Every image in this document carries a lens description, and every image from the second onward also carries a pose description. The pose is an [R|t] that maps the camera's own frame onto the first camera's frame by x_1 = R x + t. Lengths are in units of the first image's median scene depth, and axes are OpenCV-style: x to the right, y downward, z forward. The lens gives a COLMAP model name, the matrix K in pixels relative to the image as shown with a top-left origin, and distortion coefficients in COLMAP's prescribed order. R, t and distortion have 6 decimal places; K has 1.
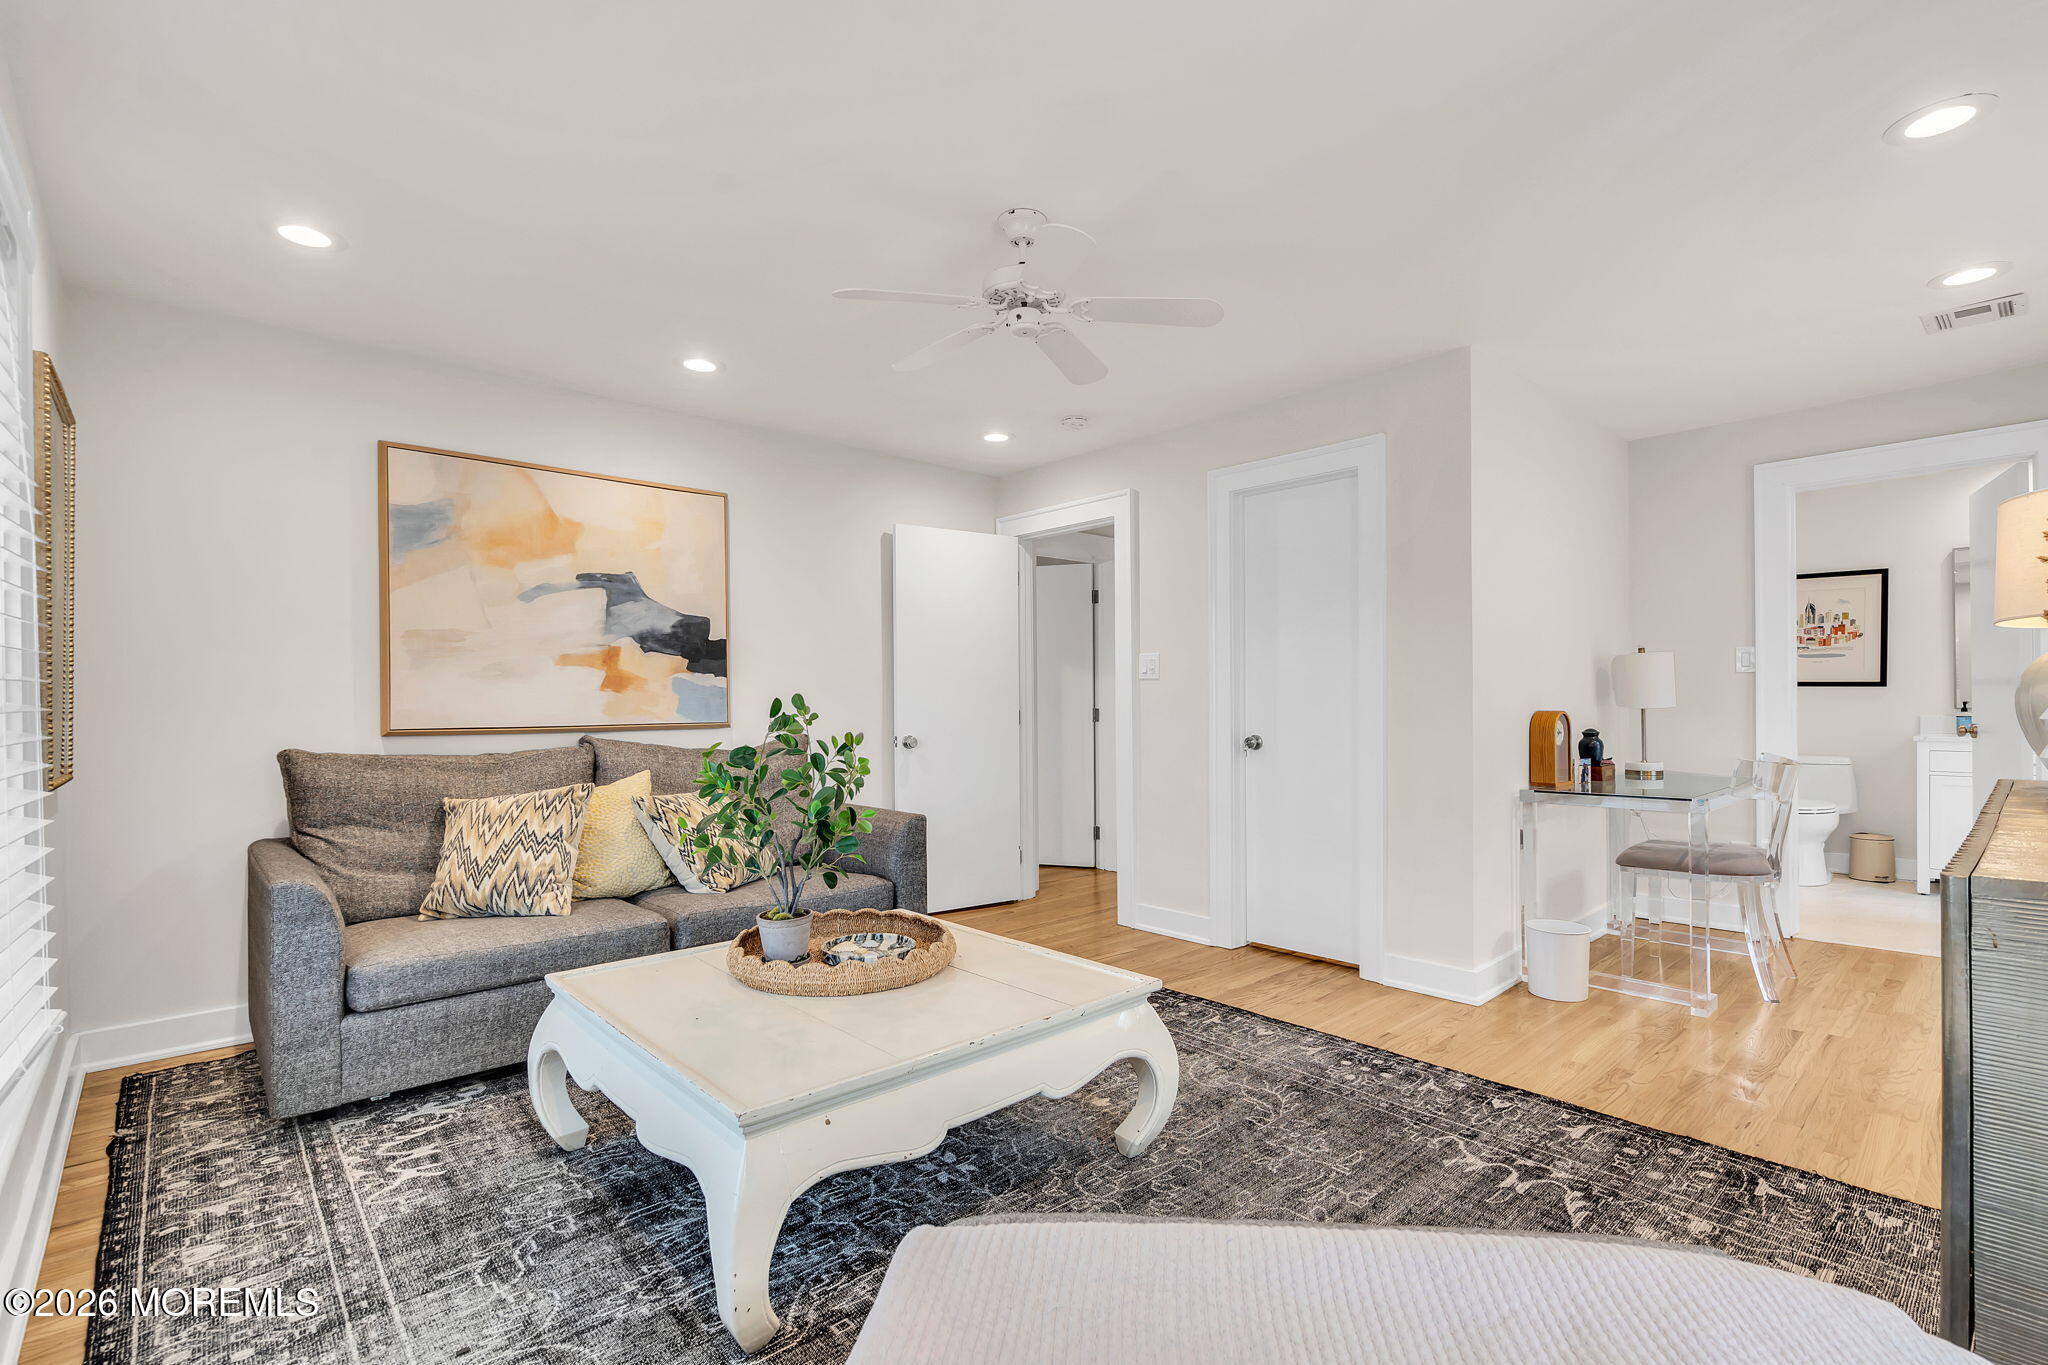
lens RADIAL K [[922.9, 0, 1024.6], [0, 922.9, 697.0], [0, 0, 1]] dist [-0.004588, 0.001511]
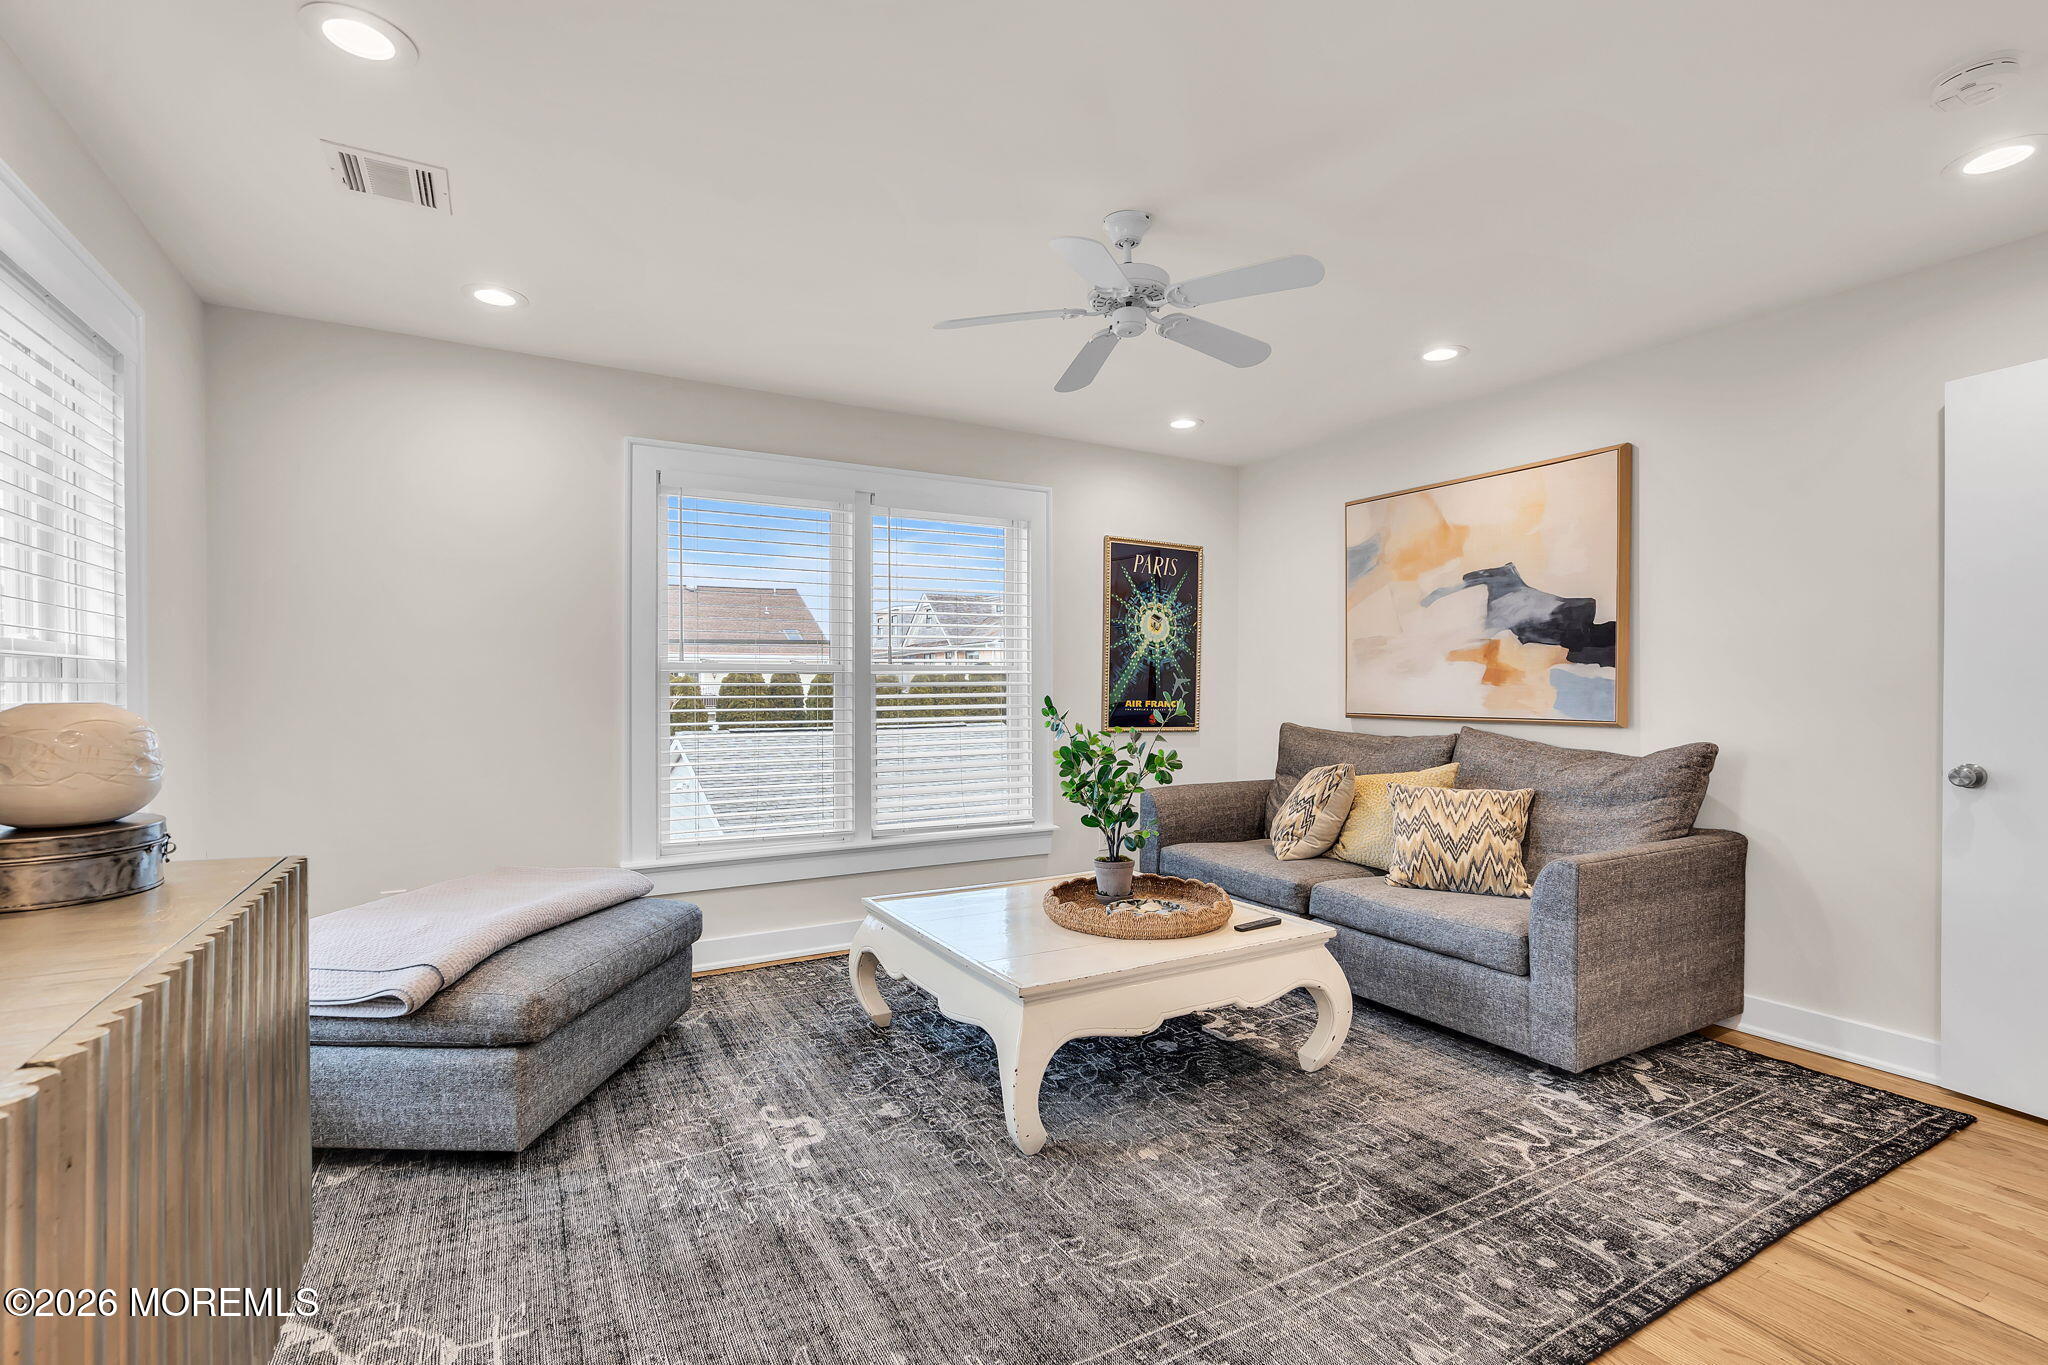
lens RADIAL K [[922.9, 0, 1024.6], [0, 922.9, 697.0], [0, 0, 1]] dist [-0.004588, 0.001511]
pose [[-0.218624, 0.018381, -0.975636, 0.723645], [0.003968, 0.999831, 0.017947, -0.014141], [0.975801, 0.000052, -0.218660, 0.799022]]
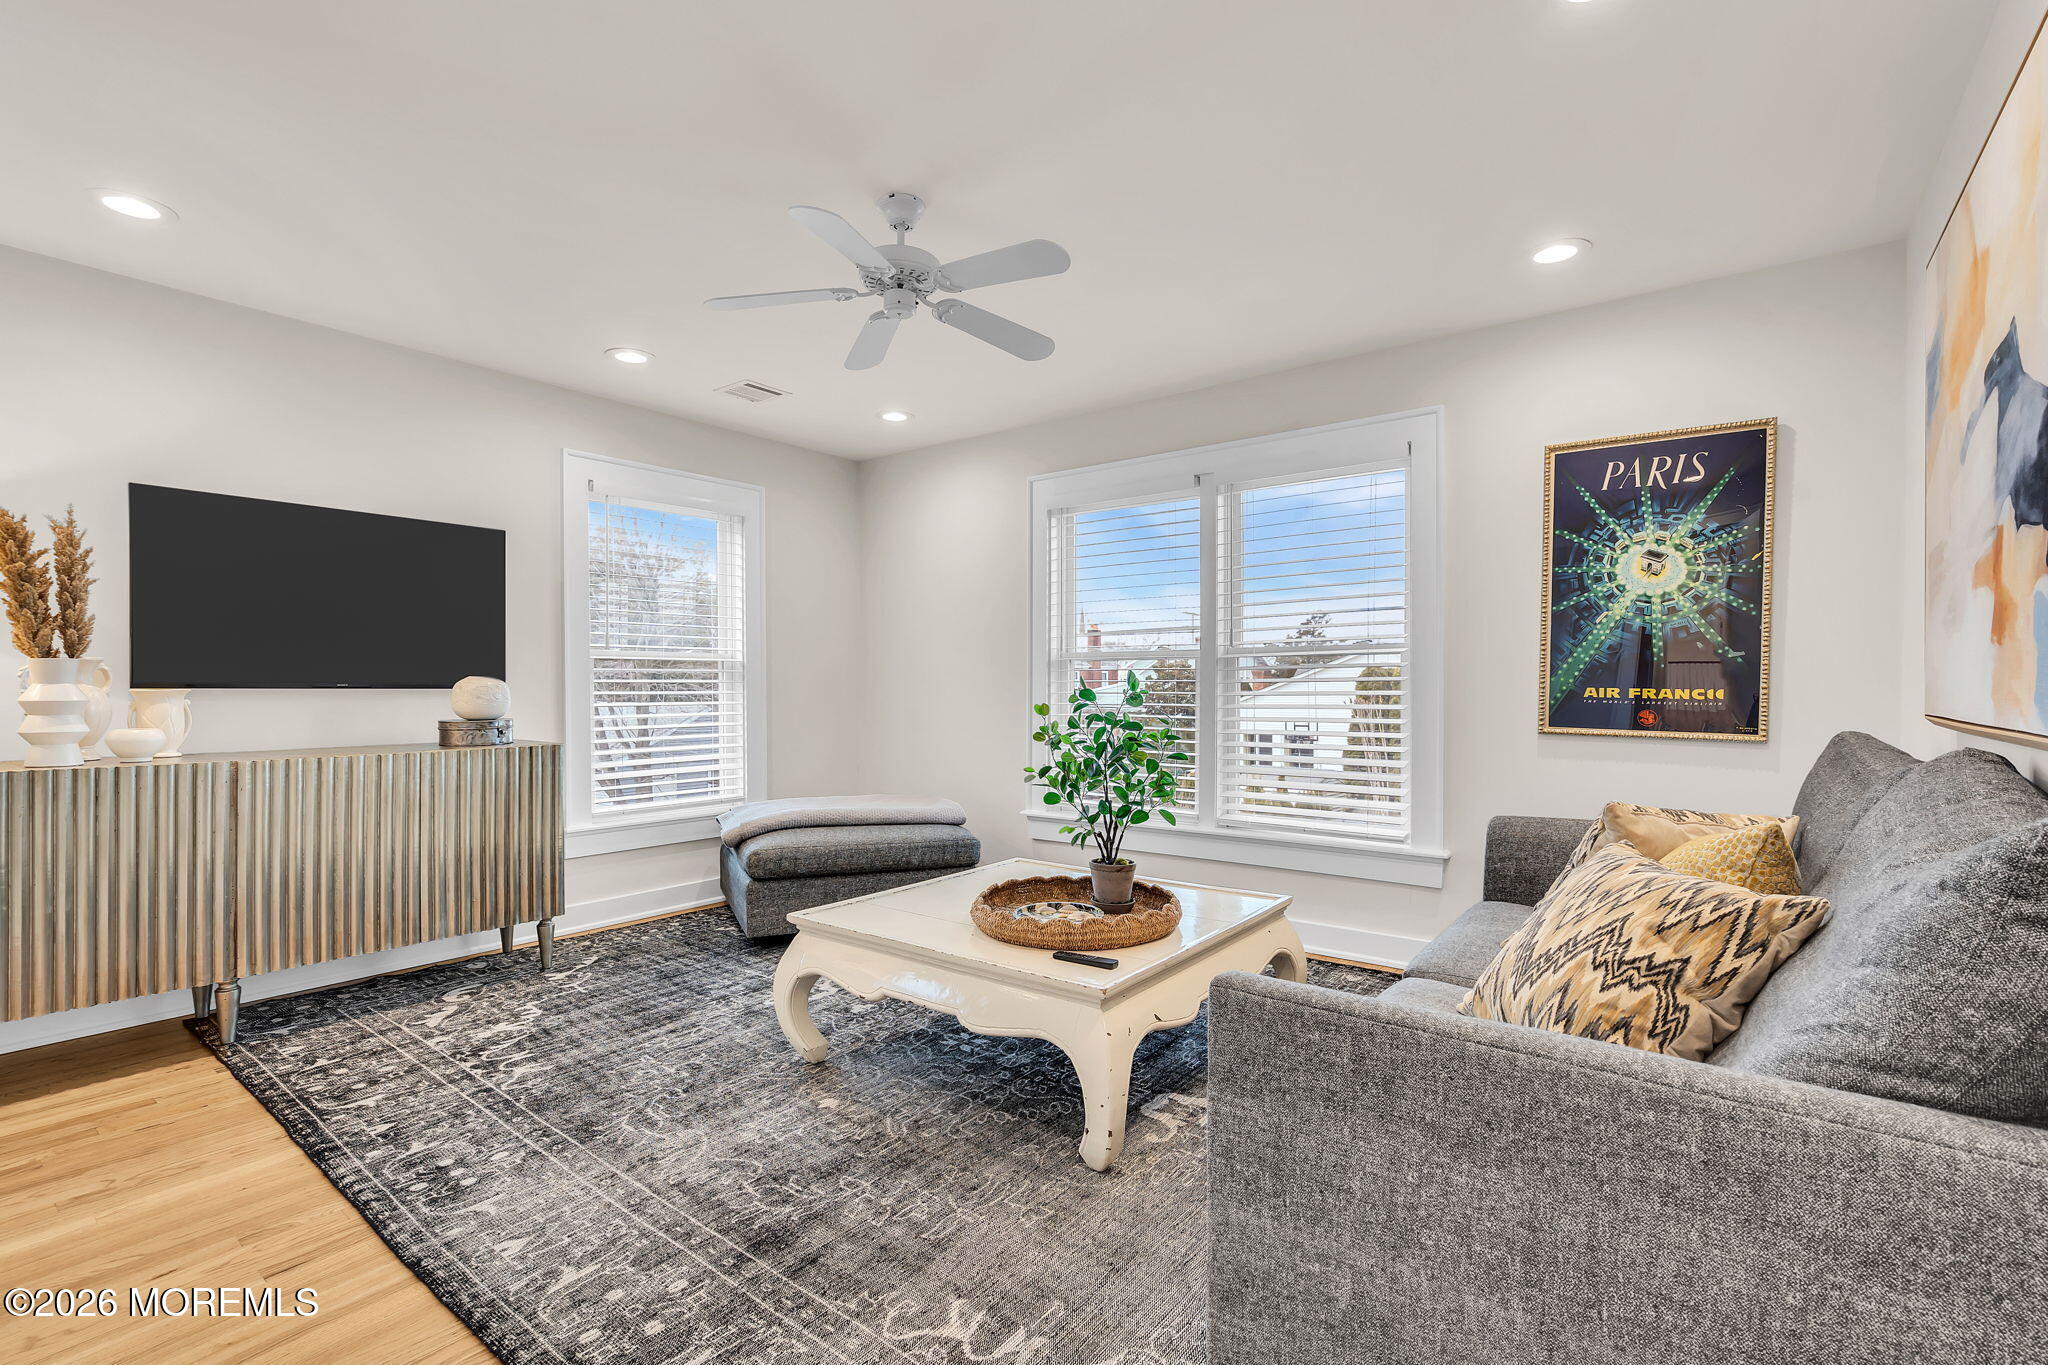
lens RADIAL K [[922.9, 0, 1024.6], [0, 922.9, 697.0], [0, 0, 1]] dist [-0.004588, 0.001511]
pose [[-0.985028, 0.011410, -0.172017, 0.031594], [0.009241, 0.999867, 0.013405, 0.008609], [0.172147, 0.011615, -0.985003, 1.459307]]
